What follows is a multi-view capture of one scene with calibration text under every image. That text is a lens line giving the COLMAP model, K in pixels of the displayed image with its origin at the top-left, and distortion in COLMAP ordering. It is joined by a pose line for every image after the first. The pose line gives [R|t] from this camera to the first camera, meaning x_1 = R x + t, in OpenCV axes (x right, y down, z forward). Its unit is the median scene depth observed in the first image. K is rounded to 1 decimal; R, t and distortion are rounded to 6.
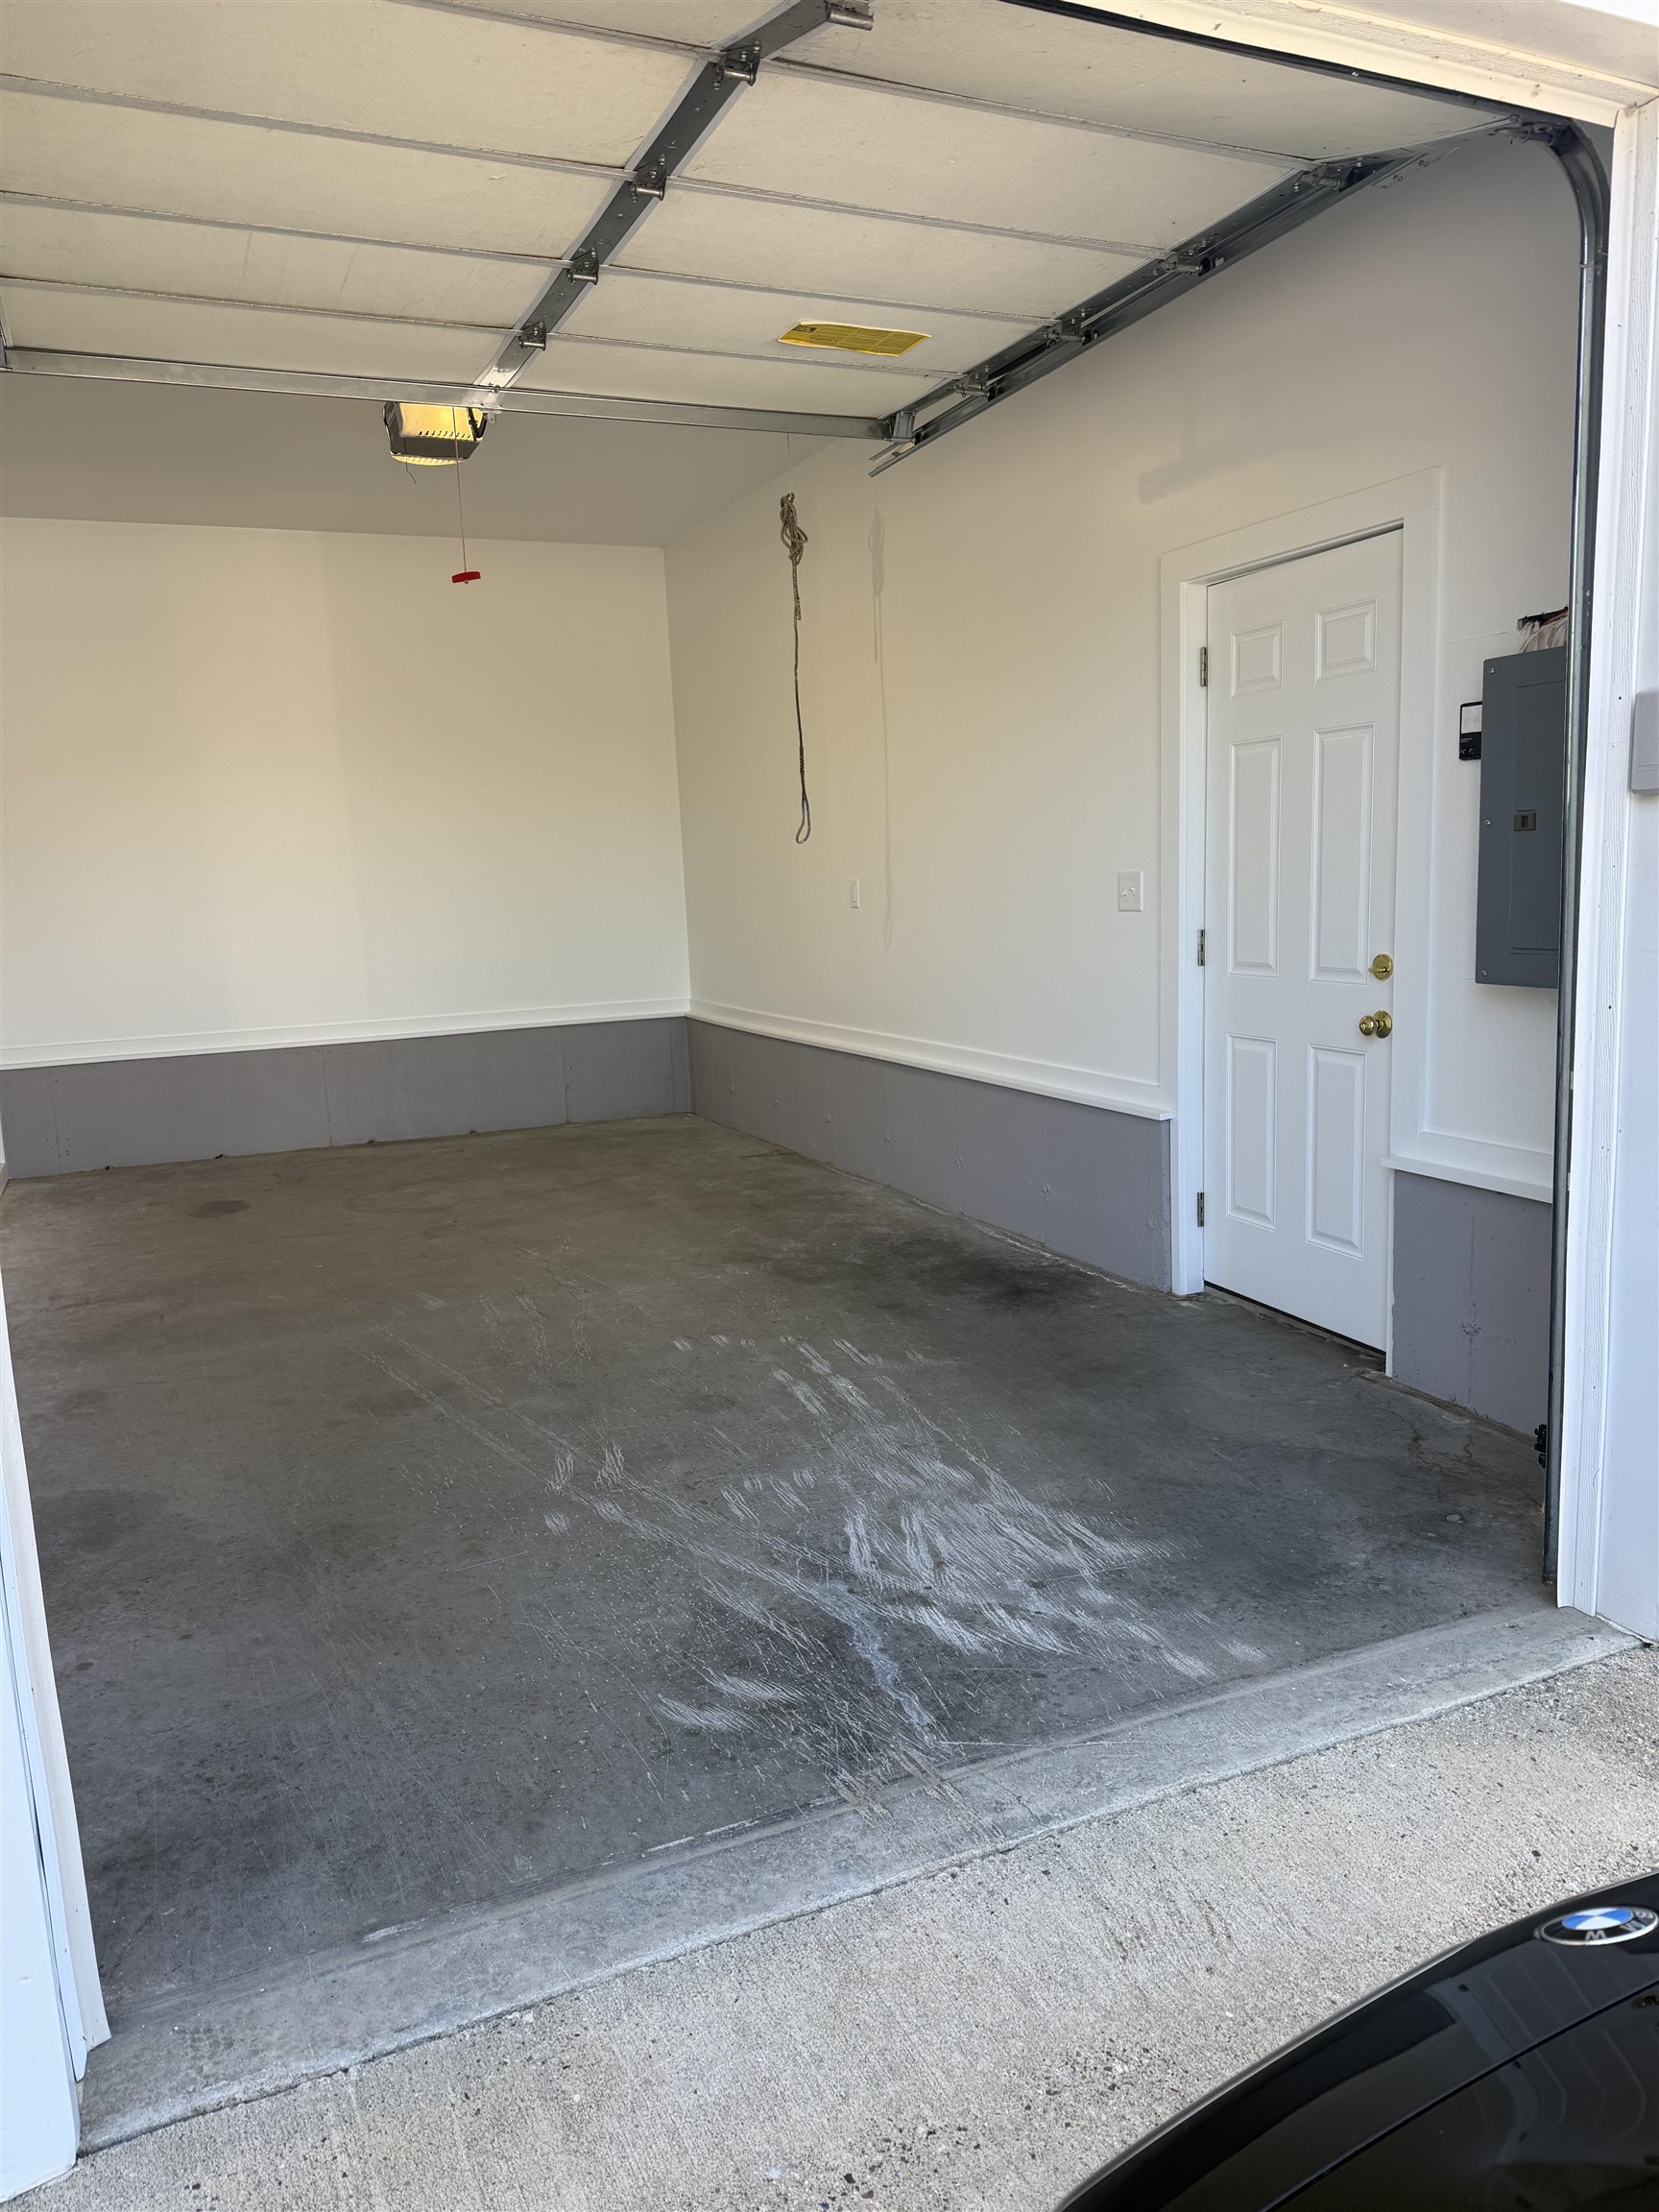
lens RADIAL K [[1538.8, 0, 829.5], [0, 1538.8, 1106.0], [0, 0, 1]] dist [0.192407, -0.411030]
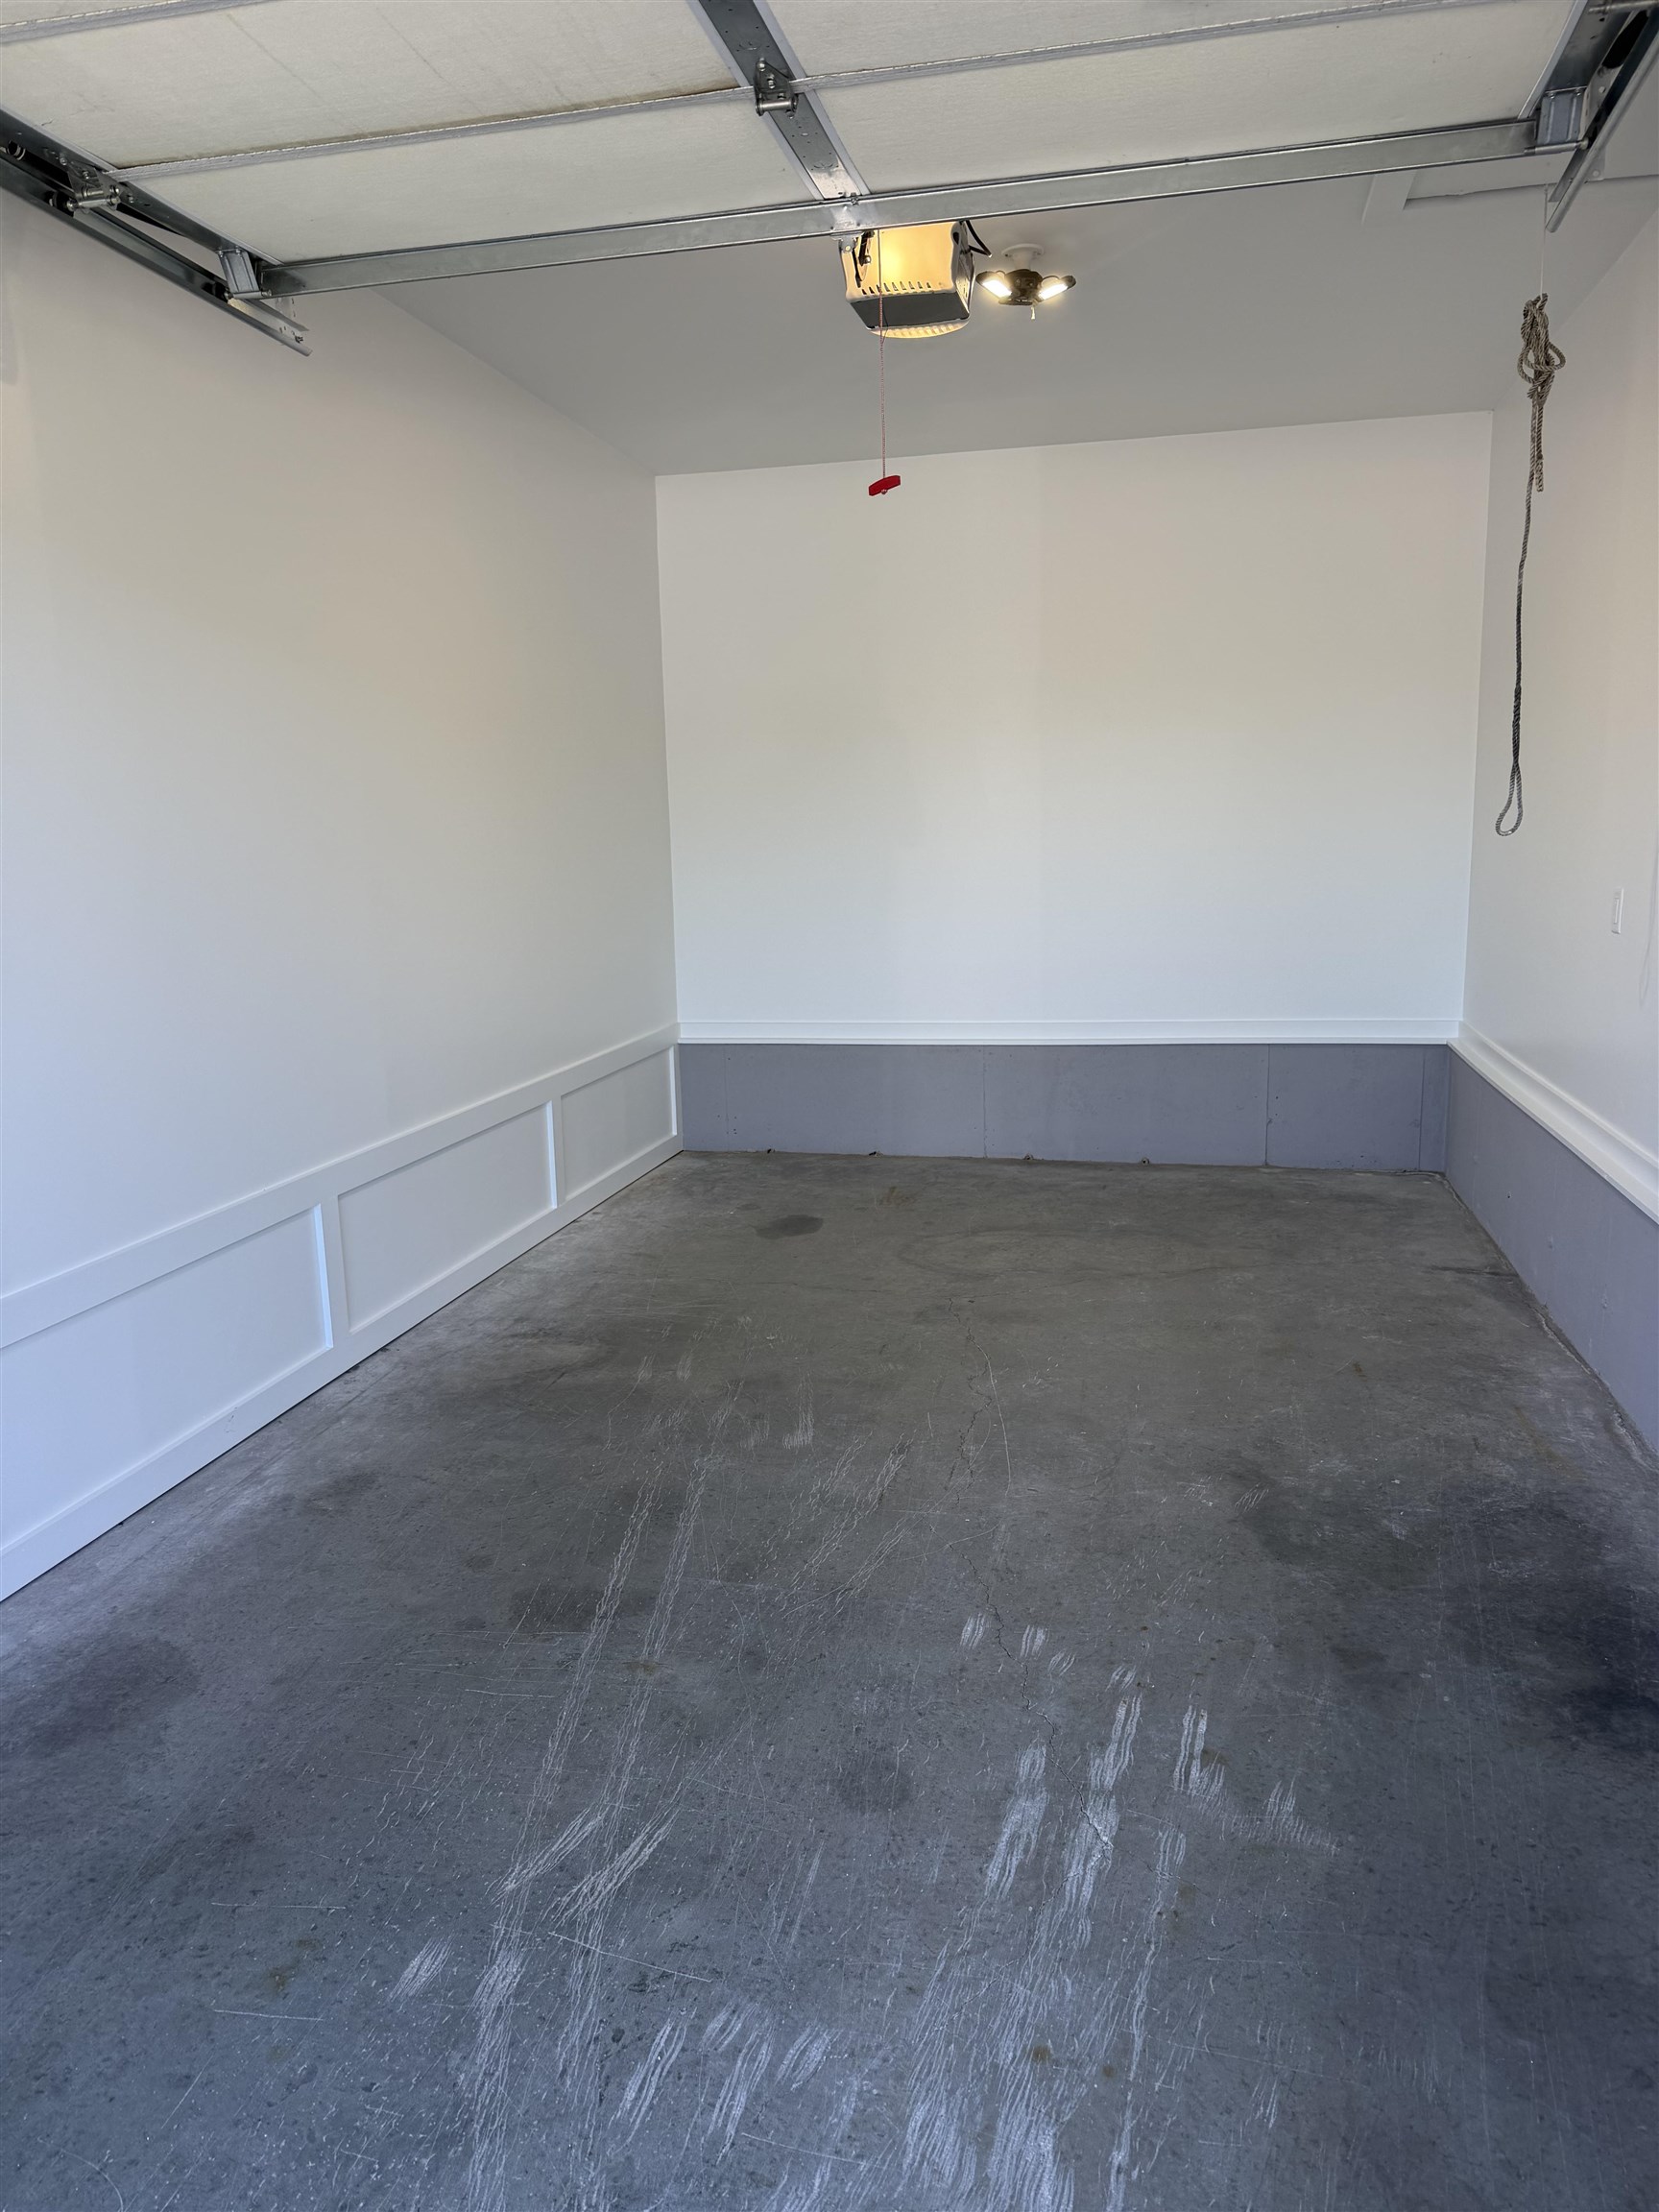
lens RADIAL K [[1550.3, 0, 829.5], [0, 1550.3, 1106.0], [0, 0, 1]] dist [0.051580, -0.077721]
pose [[0.800628, 0.126342, -0.585690, 0.247603], [-0.098434, 0.991969, 0.079424, -0.131038], [0.591021, -0.005937, 0.806634, 0.489134]]
